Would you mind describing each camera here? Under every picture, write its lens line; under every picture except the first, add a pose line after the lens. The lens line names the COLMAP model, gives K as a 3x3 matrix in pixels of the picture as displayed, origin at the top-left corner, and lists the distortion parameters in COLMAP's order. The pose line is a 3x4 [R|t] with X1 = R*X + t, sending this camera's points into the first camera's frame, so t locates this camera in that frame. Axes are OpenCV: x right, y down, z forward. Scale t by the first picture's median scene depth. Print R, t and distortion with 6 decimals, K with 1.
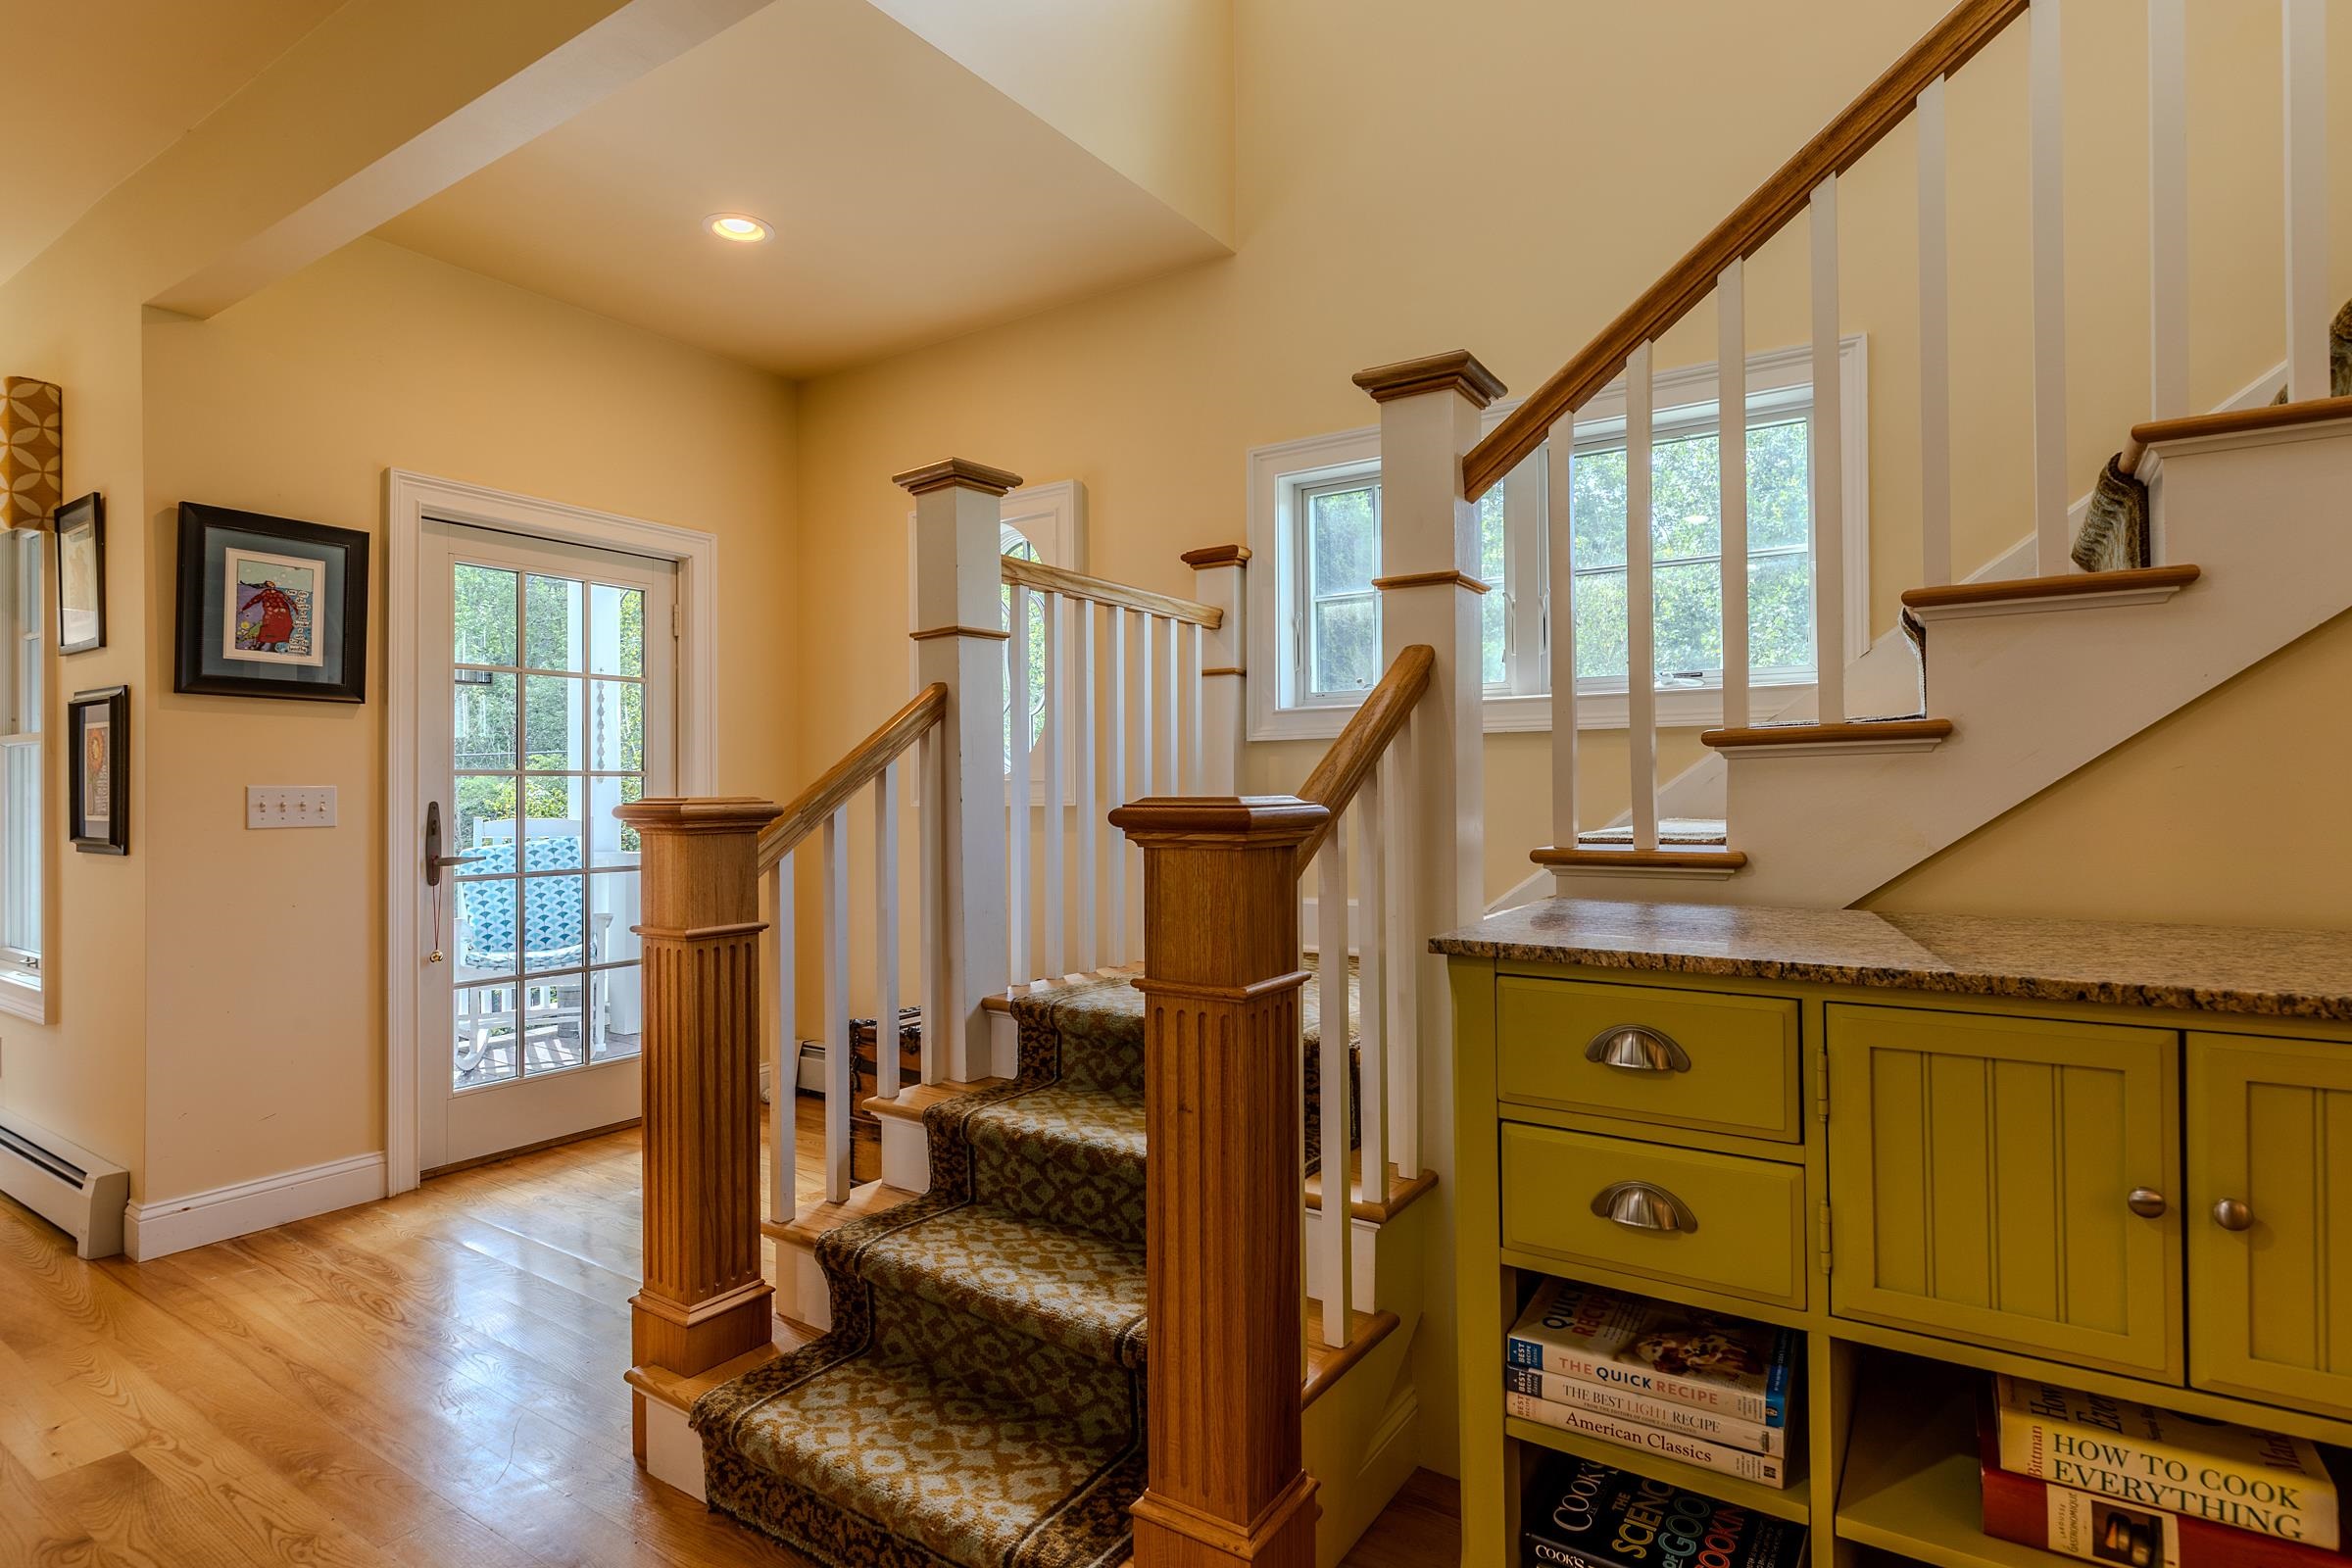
lens RADIAL K [[1195.1, 0, 1188.4], [0, 1195.1, 781.8], [0, 0, 1]] dist [0.002131, -0.000132]
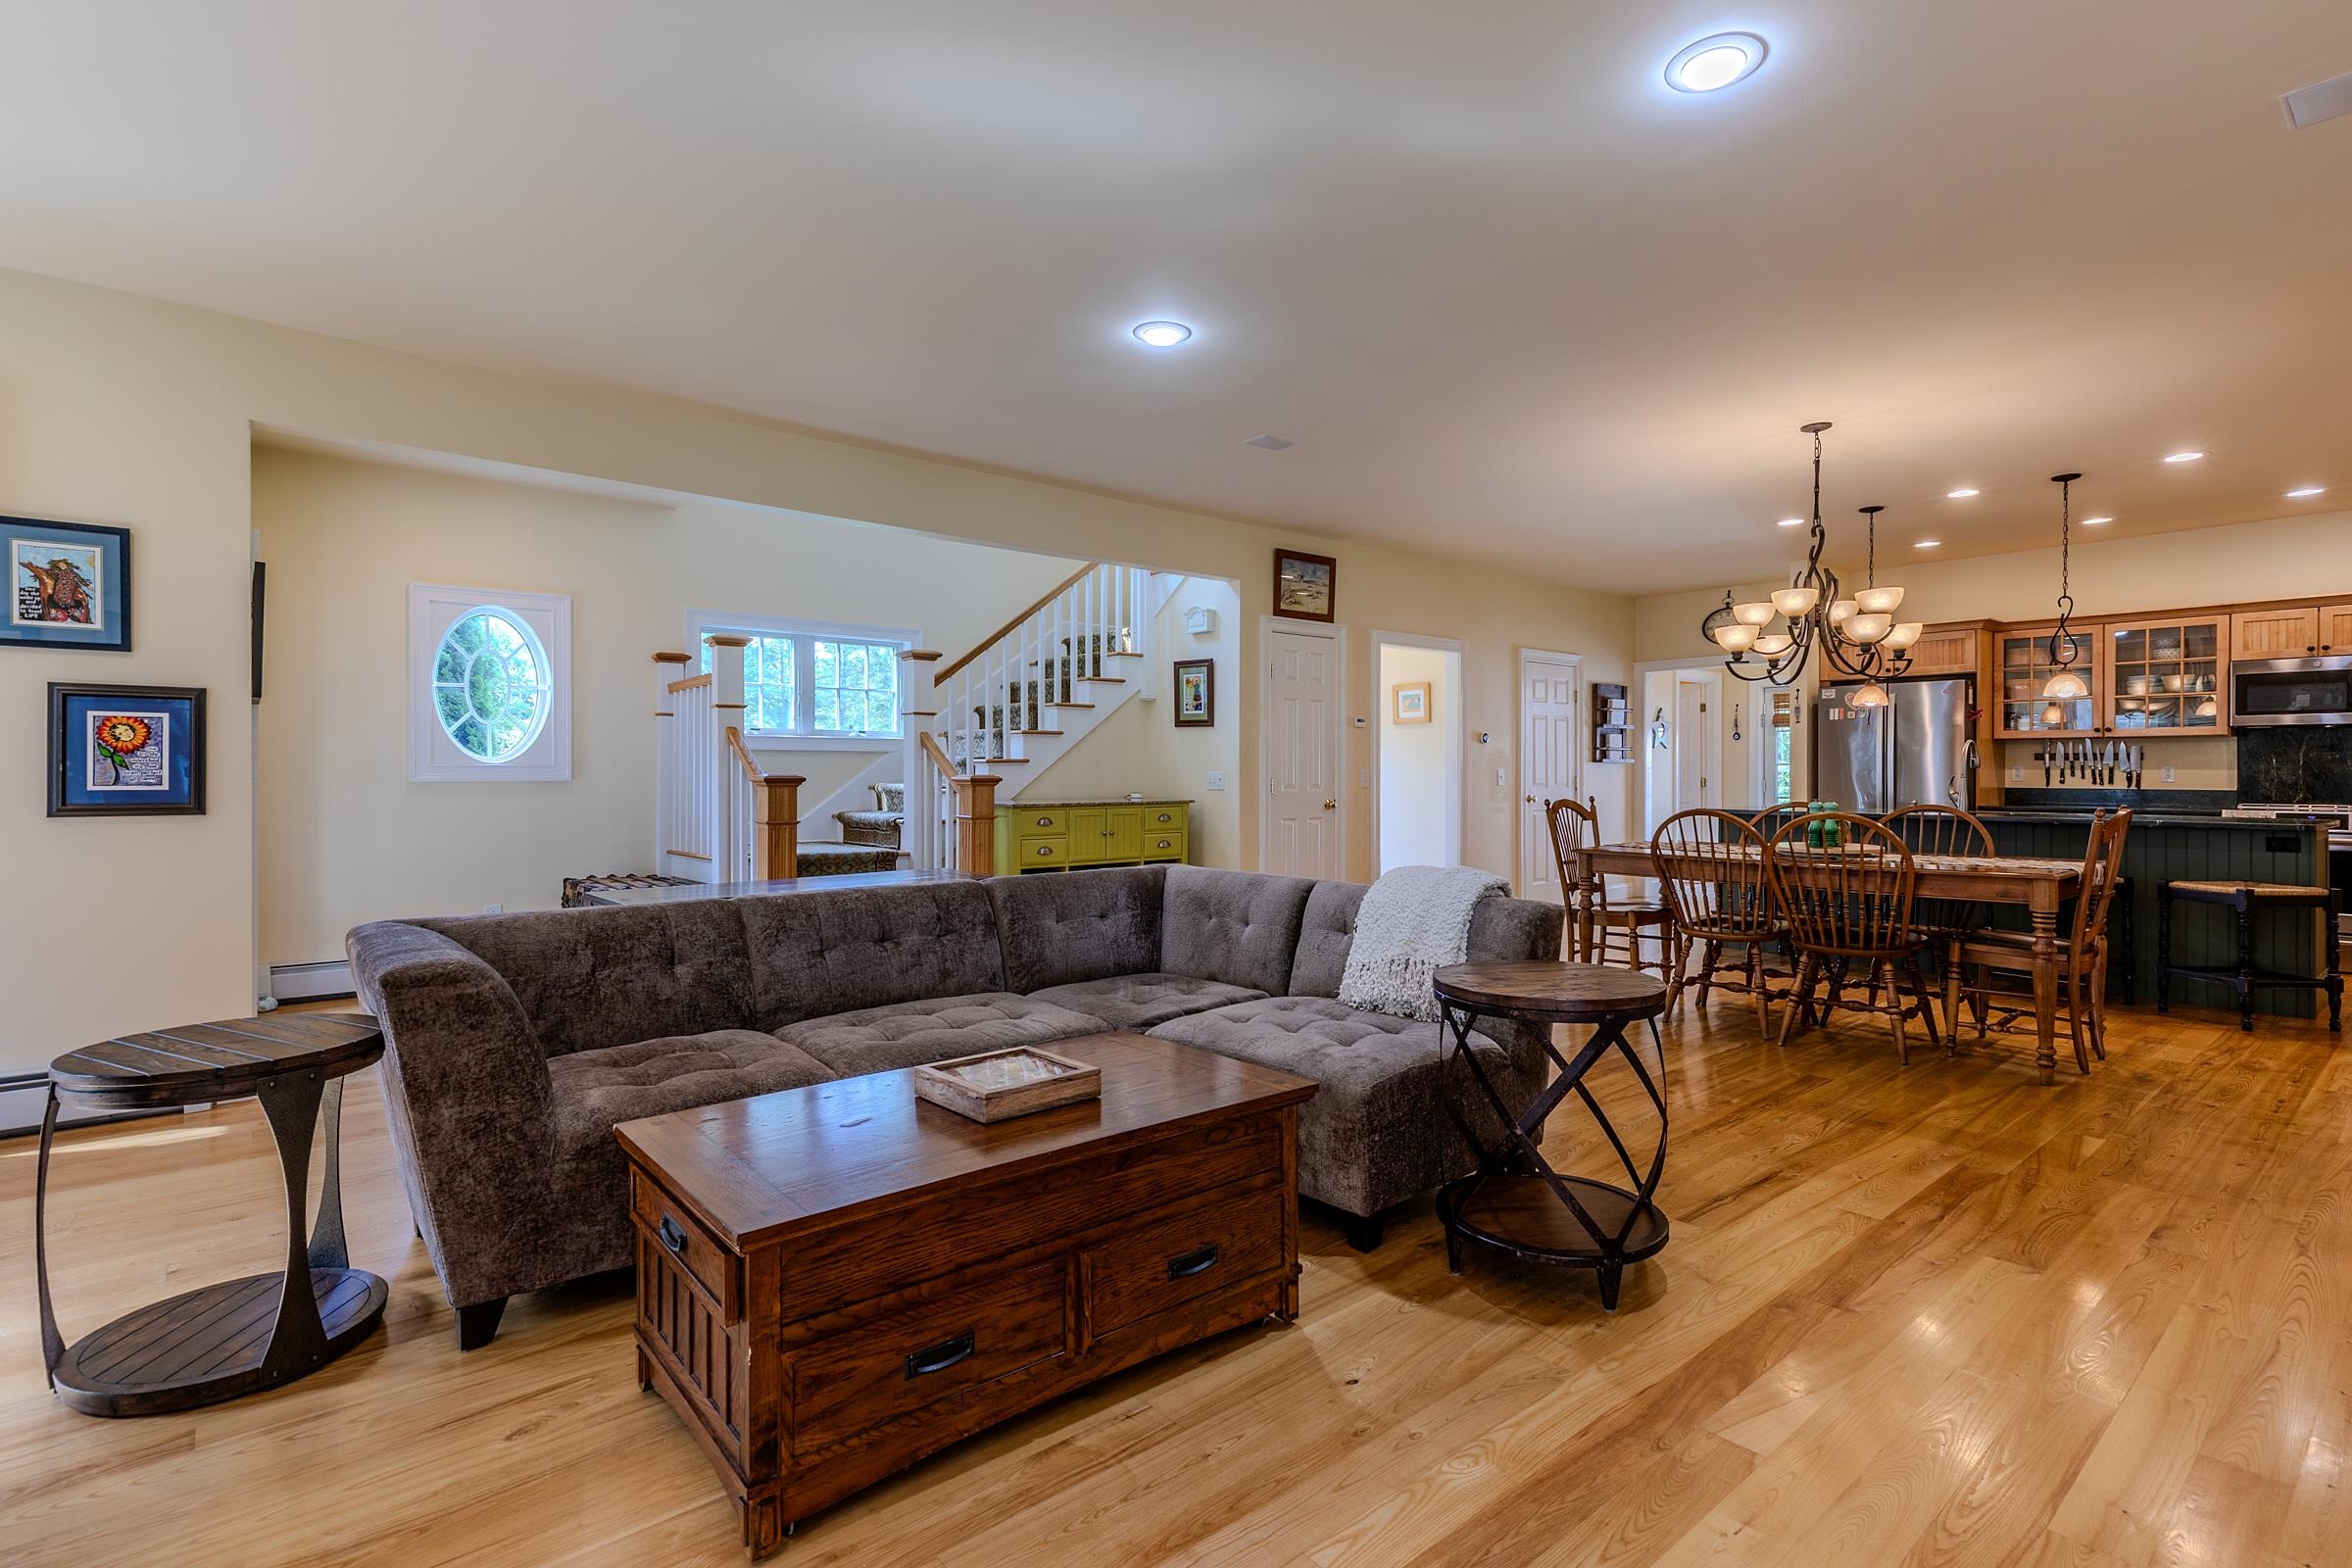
lens RADIAL K [[1110.6, 0, 1162.0], [0, 1110.6, 776.6], [0, 0, 1]] dist [0.003605, 0.001015]
pose [[0.286355, 0.003801, 0.958116, -2.311226], [-0.011940, 0.999929, -0.000398, 0.008057], [-0.958049, -0.011326, 0.286380, -0.511799]]
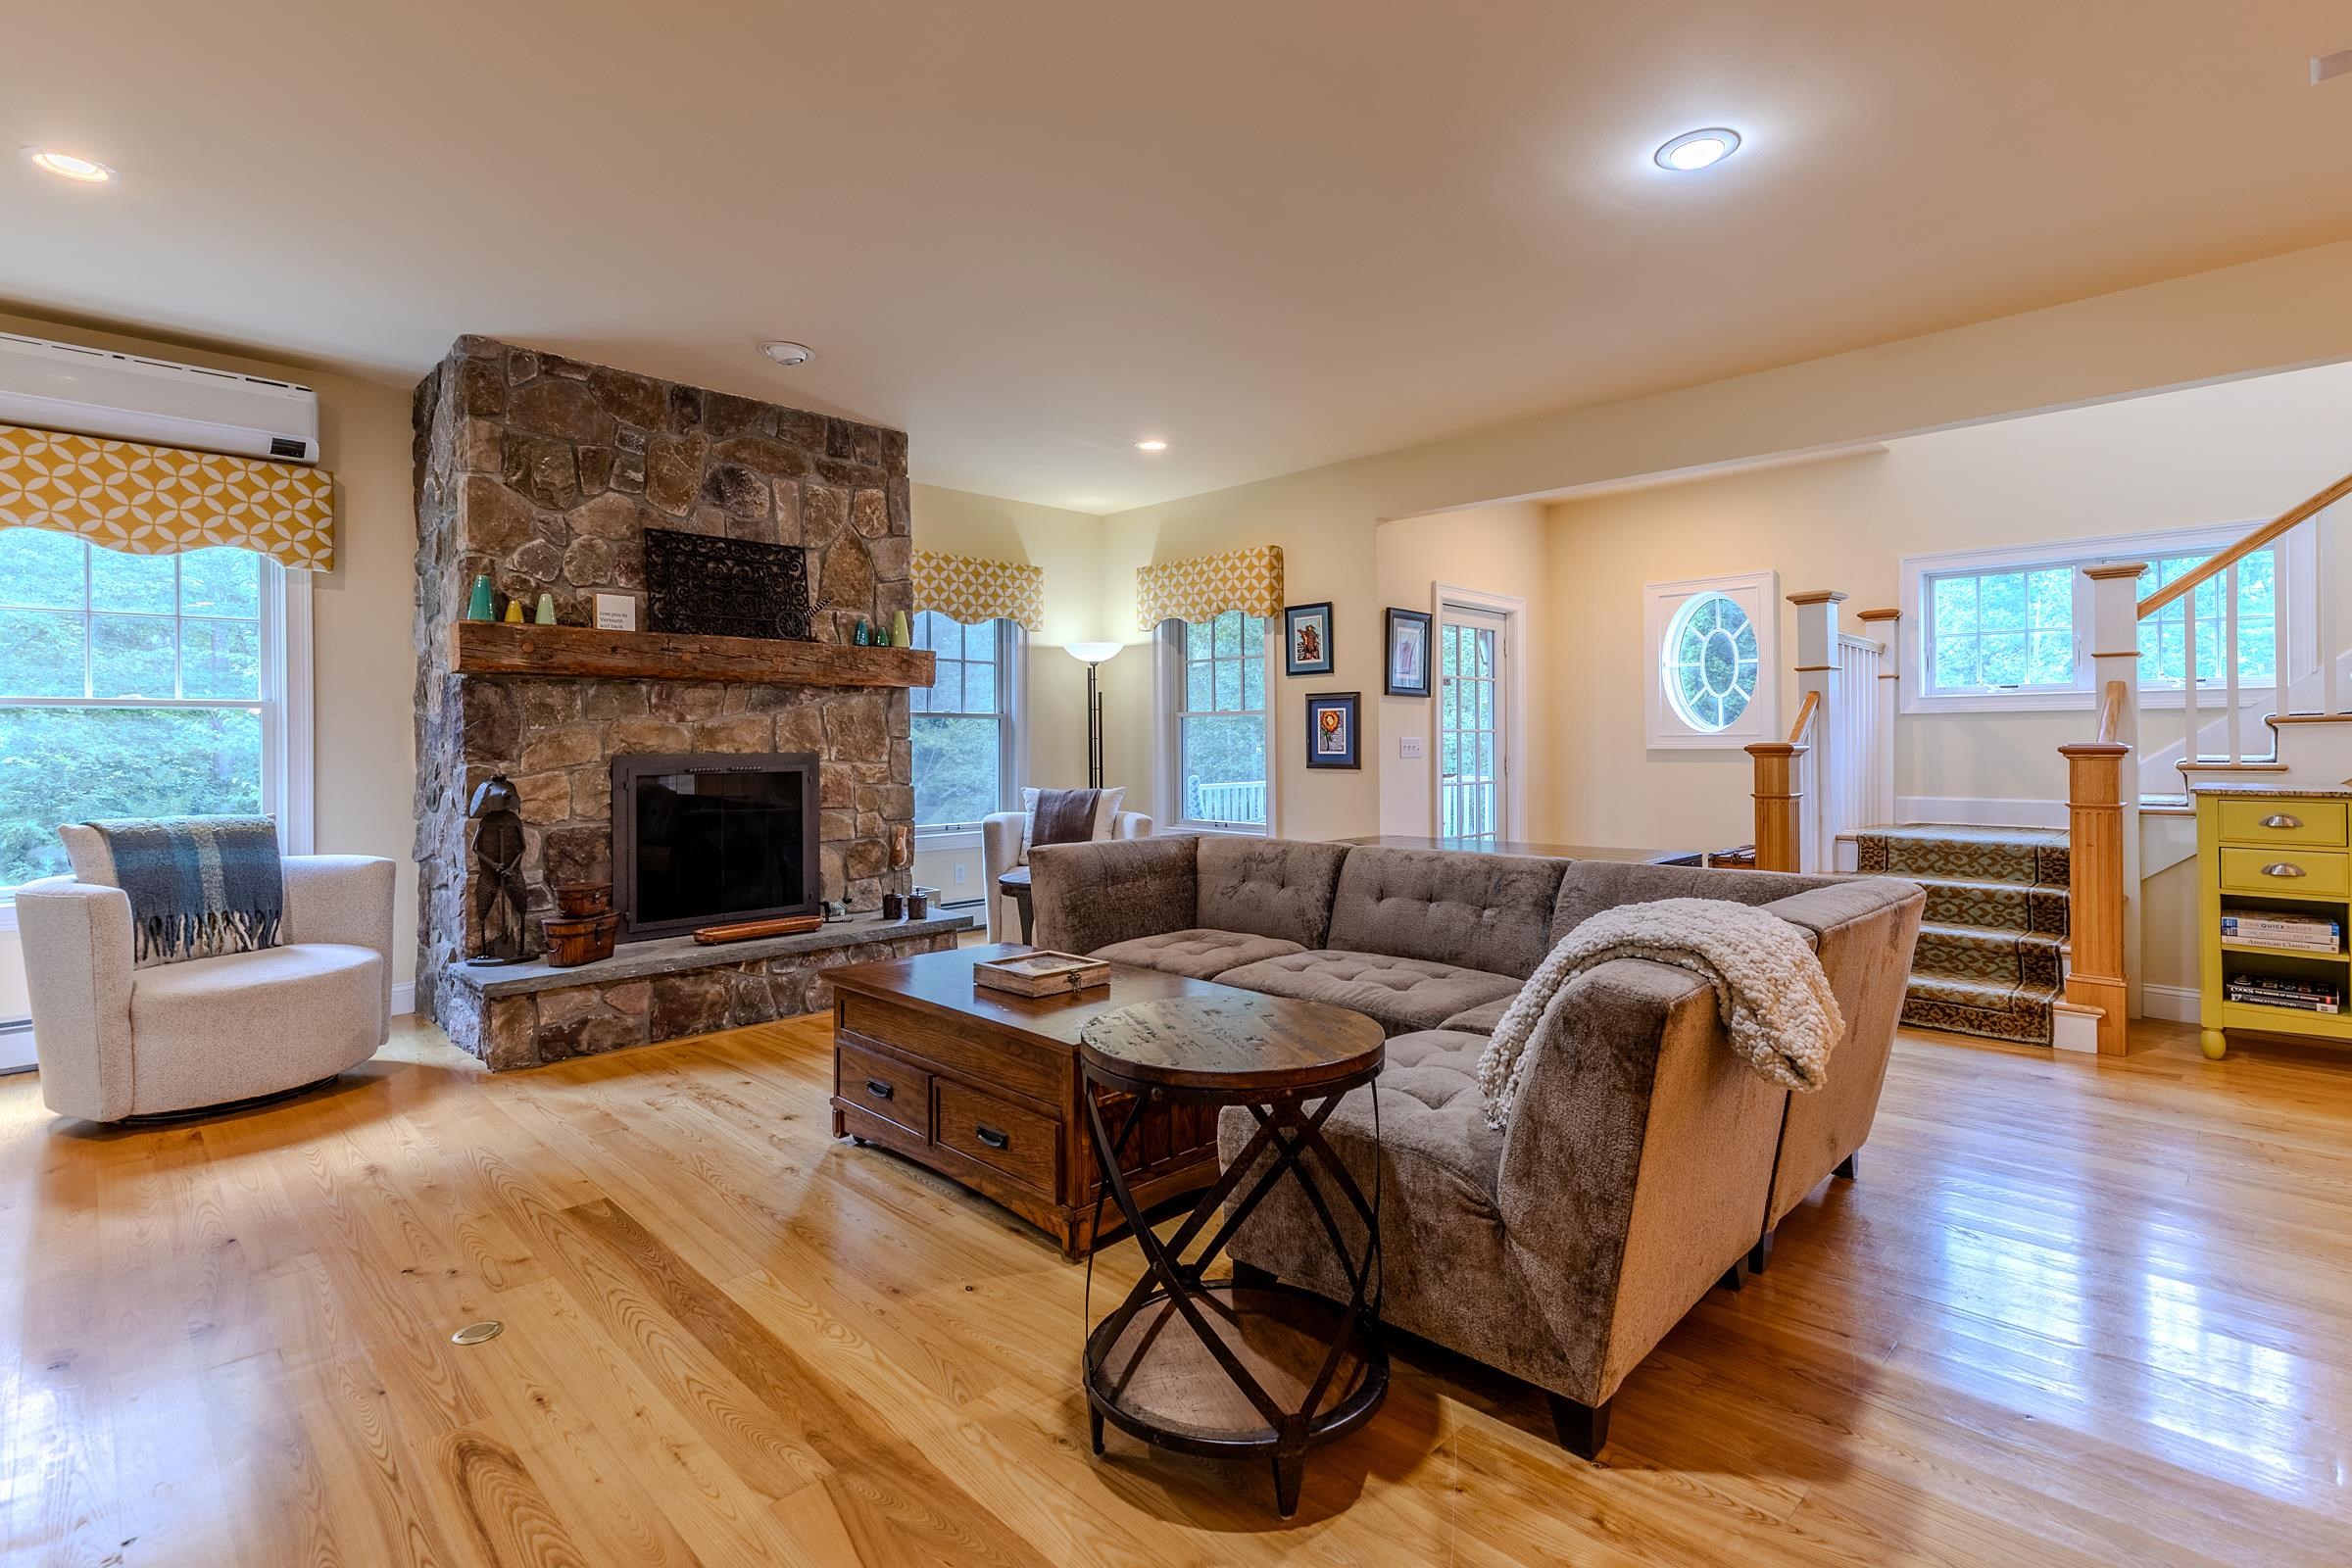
lens RADIAL K [[1103.9, 0, 1197.7], [0, 1103.9, 738.0], [0, 0, 1]] dist [0.005410, 0.001188]
pose [[0.982023, -0.000508, -0.188762, -1.036025], [0.001578, 0.999984, 0.005518, -0.010133], [0.188756, -0.005717, 0.982007, -1.335936]]
